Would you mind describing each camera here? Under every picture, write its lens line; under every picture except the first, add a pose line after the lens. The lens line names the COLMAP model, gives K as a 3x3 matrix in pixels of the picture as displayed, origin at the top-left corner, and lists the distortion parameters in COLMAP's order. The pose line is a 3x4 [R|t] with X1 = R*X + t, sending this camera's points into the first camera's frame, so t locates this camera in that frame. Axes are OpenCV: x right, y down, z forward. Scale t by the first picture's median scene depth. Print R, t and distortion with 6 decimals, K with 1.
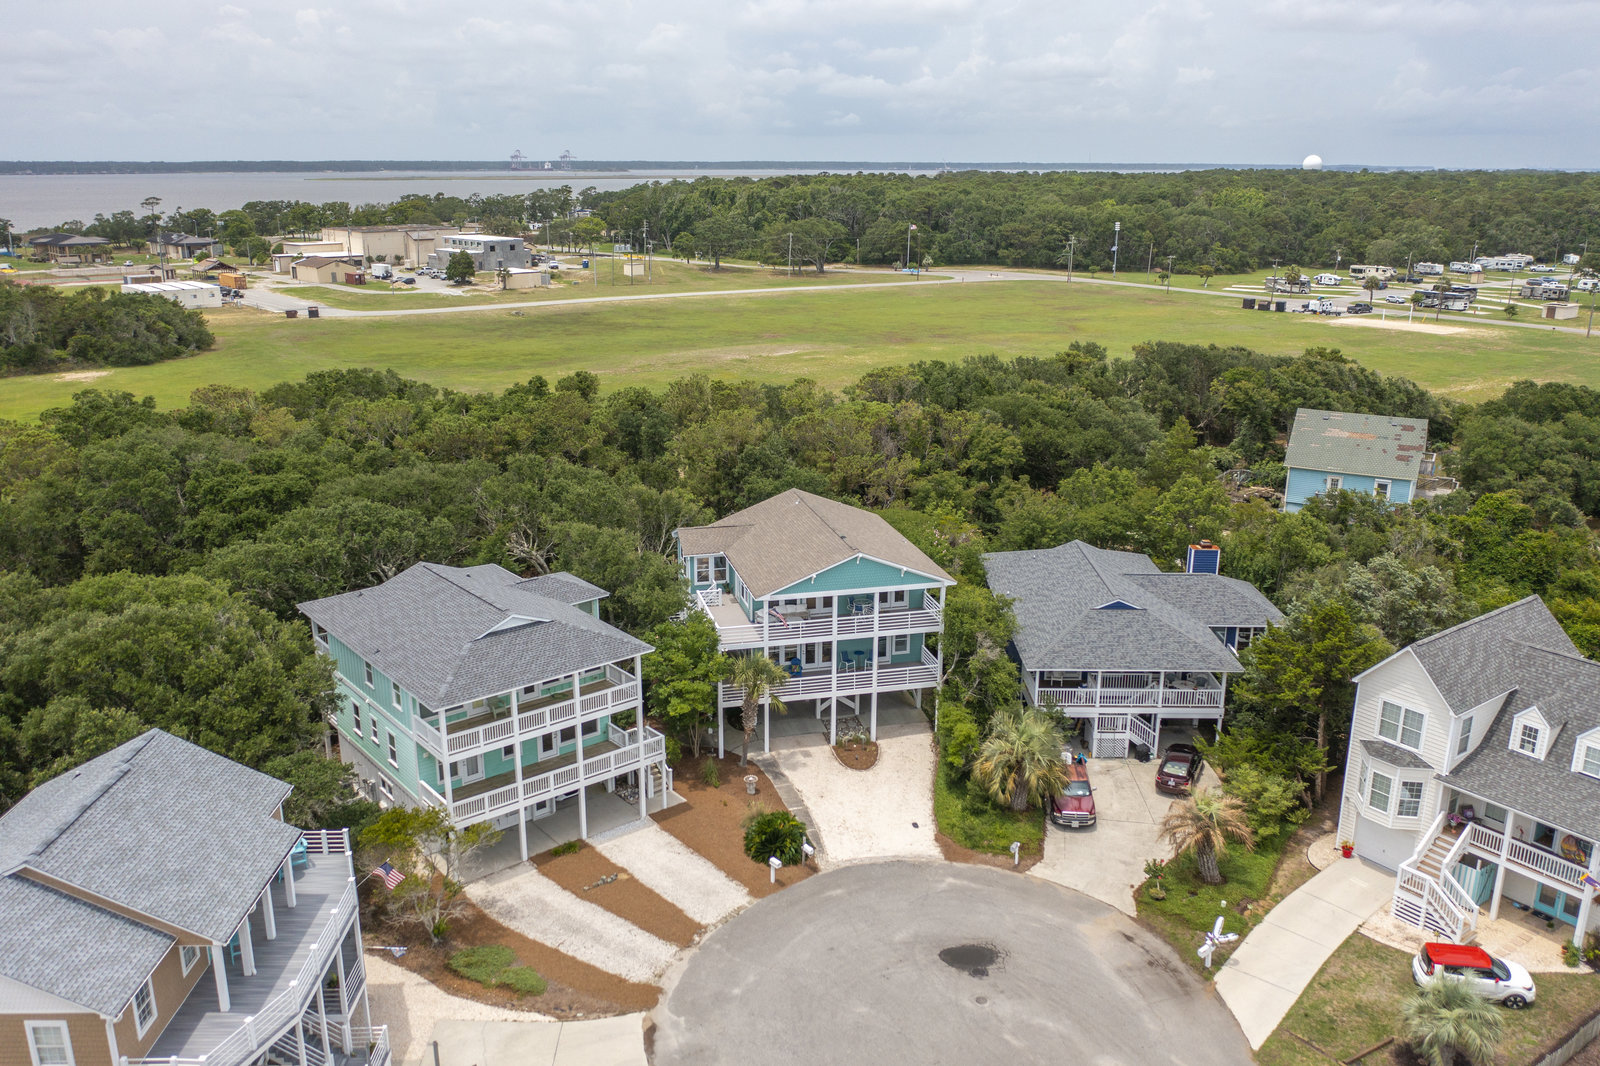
lens RADIAL K [[1281.1, 0, 800.0], [0, 1281.1, 533.0], [0, 0, 1]] dist [-0.017040, -0.001868]
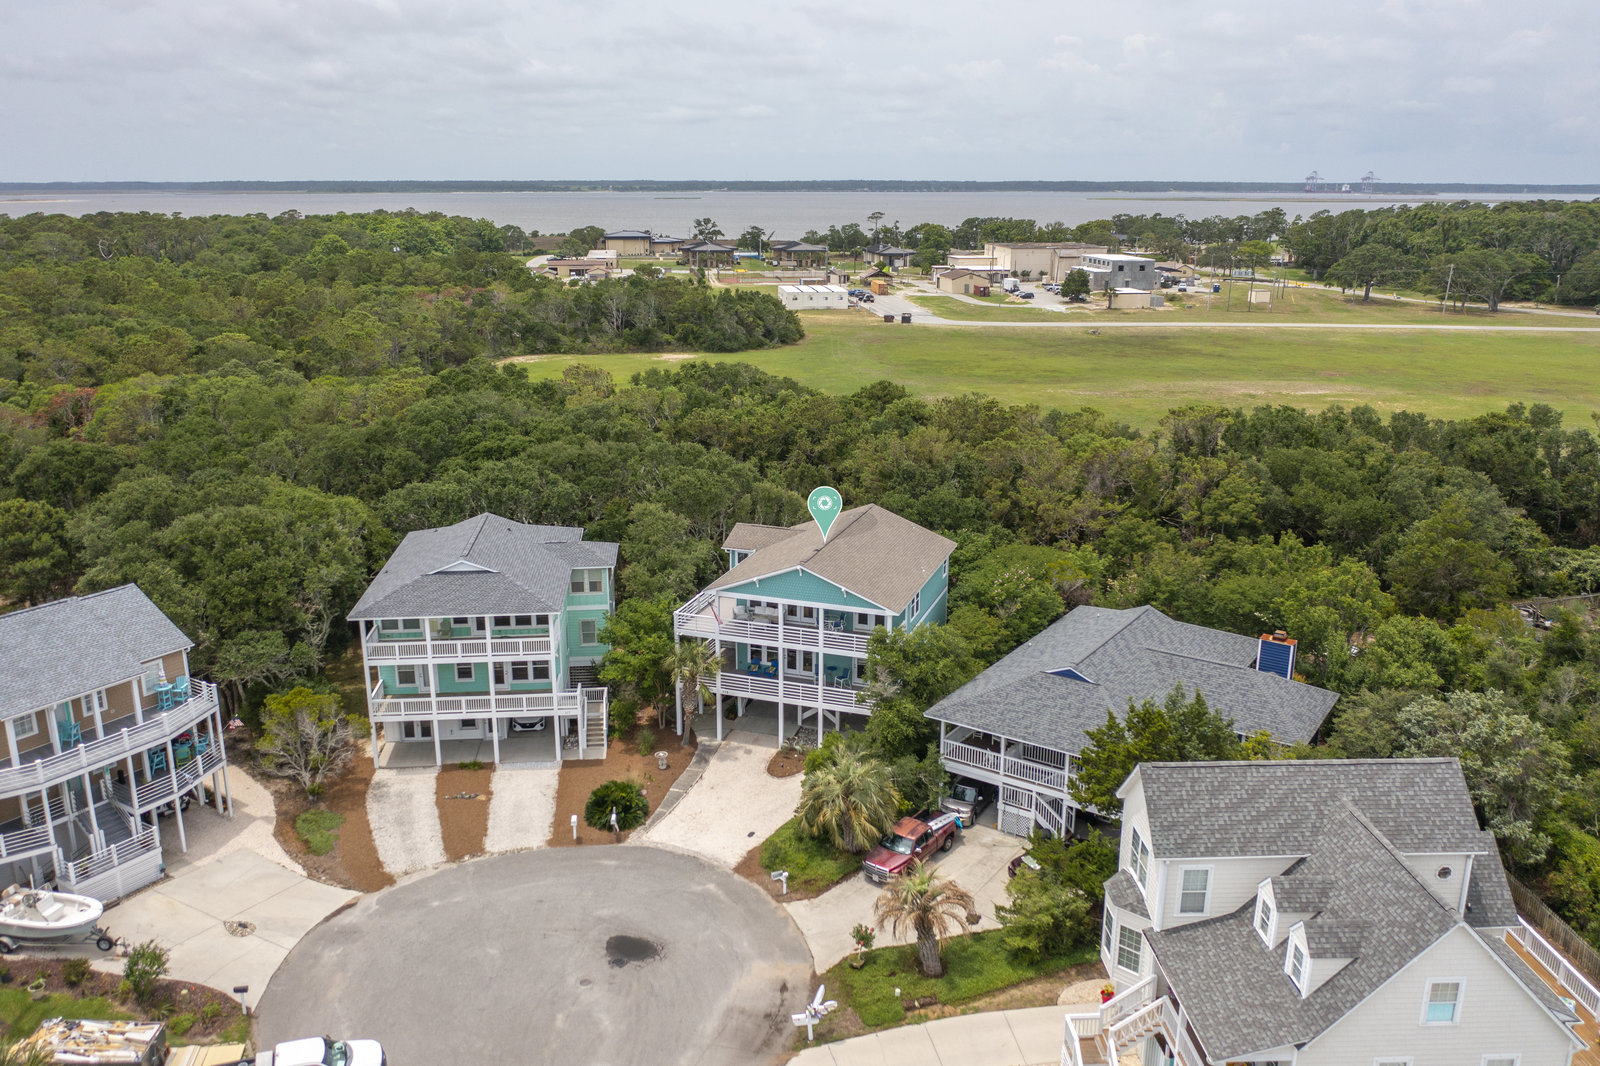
lens RADIAL K [[1281.1, 0, 800.0], [0, 1281.1, 533.0], [0, 0, 1]] dist [-0.017040, -0.001868]
pose [[0.829421, 0.147931, -0.538681, 0.195140], [-0.156050, 0.987267, 0.030846, -0.013572], [0.536385, 0.058477, 0.841945, 0.048008]]
